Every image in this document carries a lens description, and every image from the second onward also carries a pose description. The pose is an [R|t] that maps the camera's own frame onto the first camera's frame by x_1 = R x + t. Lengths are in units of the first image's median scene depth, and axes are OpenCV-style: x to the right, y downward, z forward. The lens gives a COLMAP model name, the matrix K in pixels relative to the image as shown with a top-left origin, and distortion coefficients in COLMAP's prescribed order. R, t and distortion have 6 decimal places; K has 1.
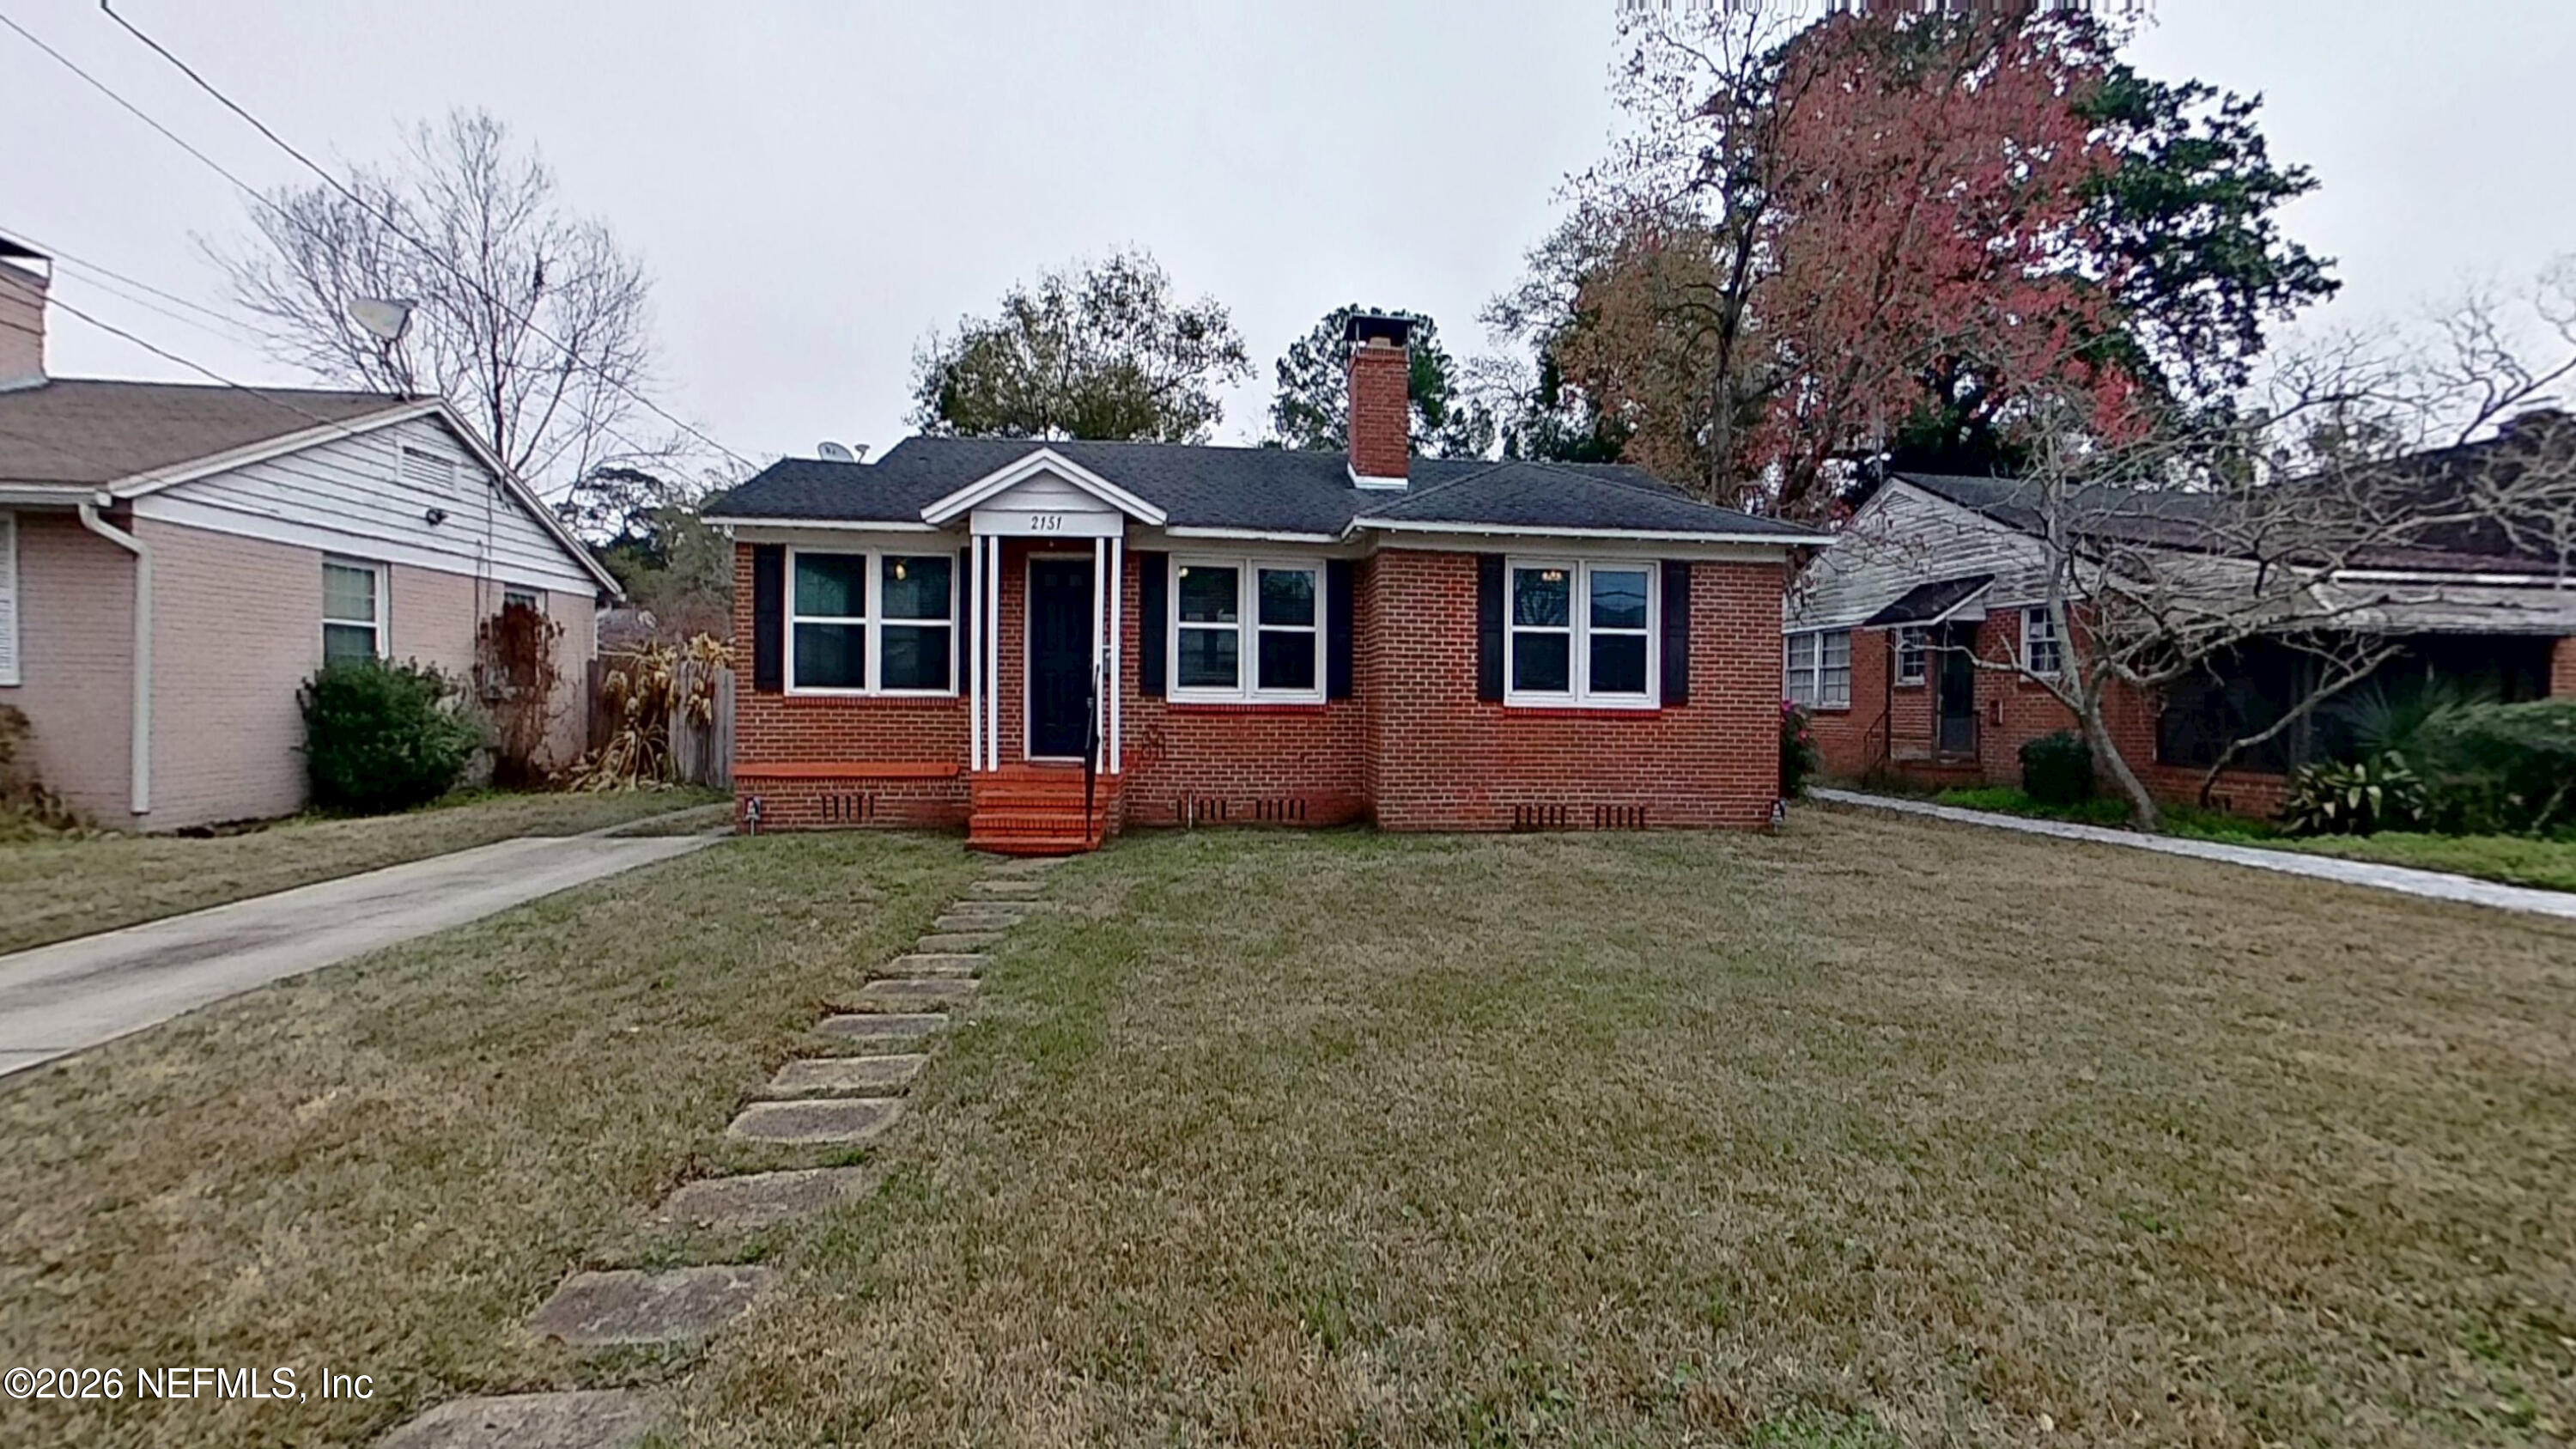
lens RADIAL K [[914.8, 0, 1296.3], [0, 914.8, 718.3], [0, 0, 1]] dist [0.003019, 0.000185]
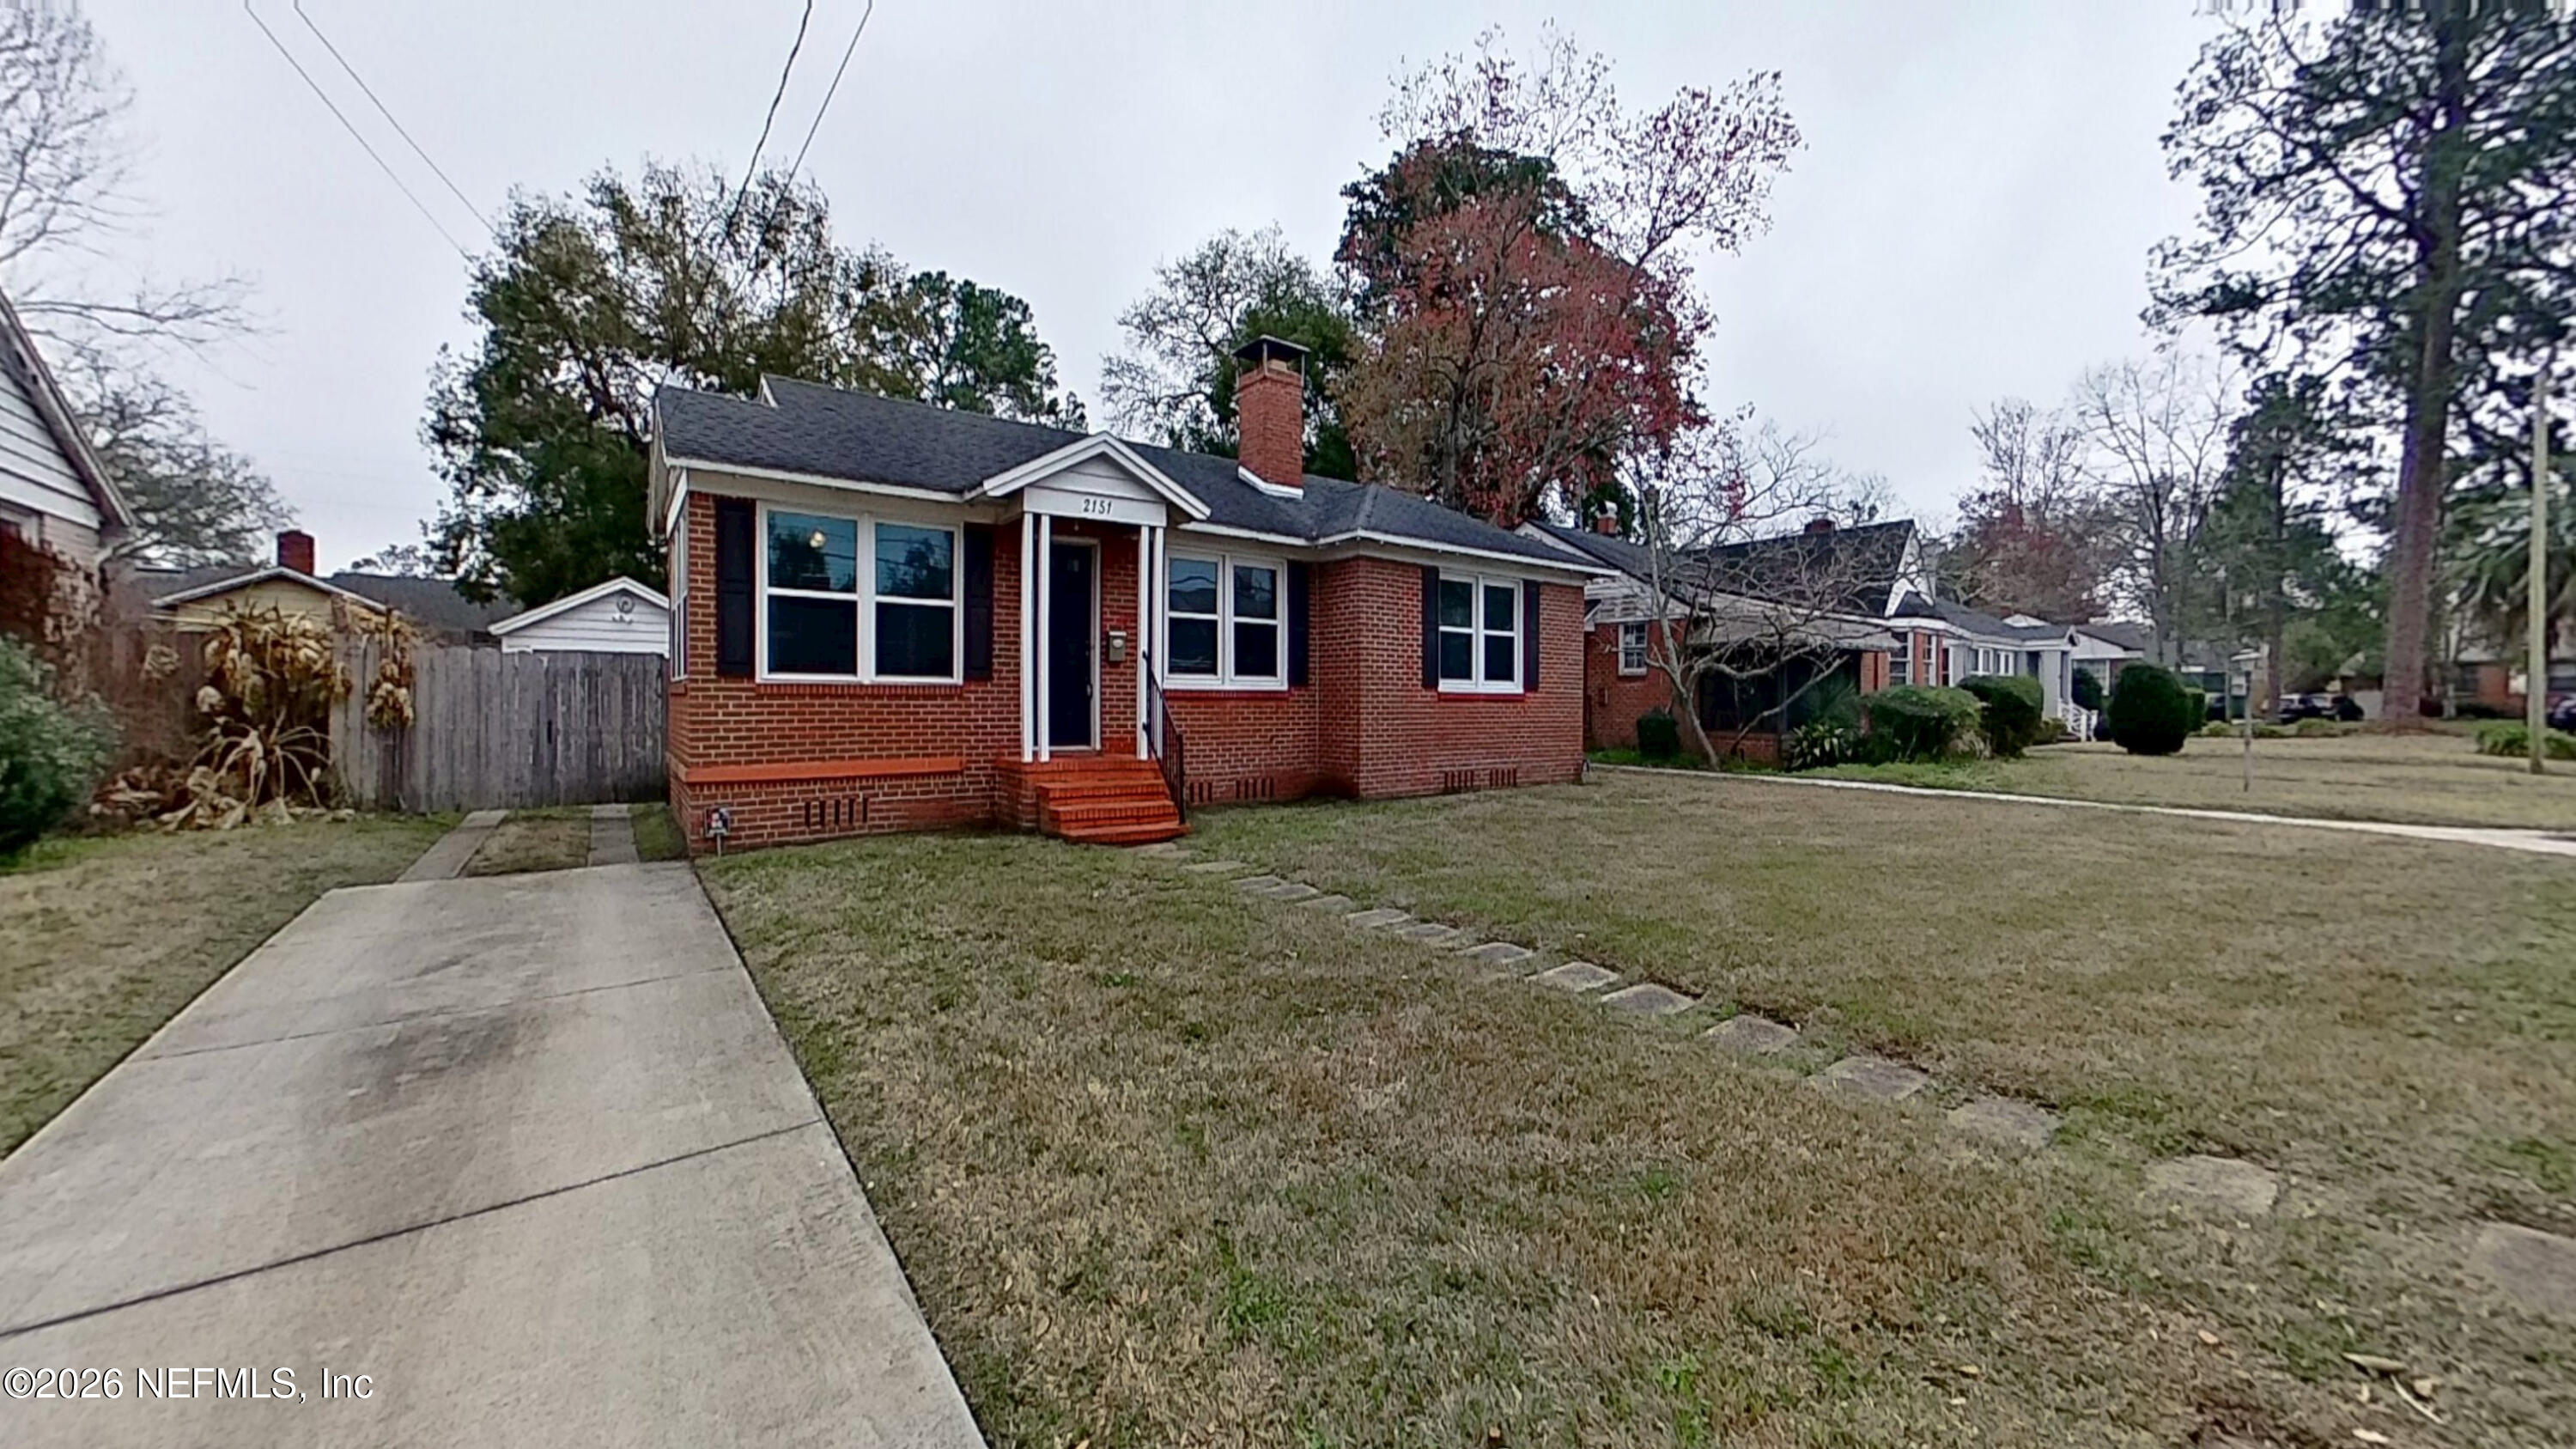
lens RADIAL K [[914.8, 0, 1296.5], [0, 914.8, 703.4], [0, 0, 1]] dist [0.003019, 0.000185]
pose [[0.860608, -0.010442, 0.509162, -0.532631], [0.014078, 0.999895, -0.003290, 0.003520], [-0.509074, 0.009999, 0.860665, 0.042763]]
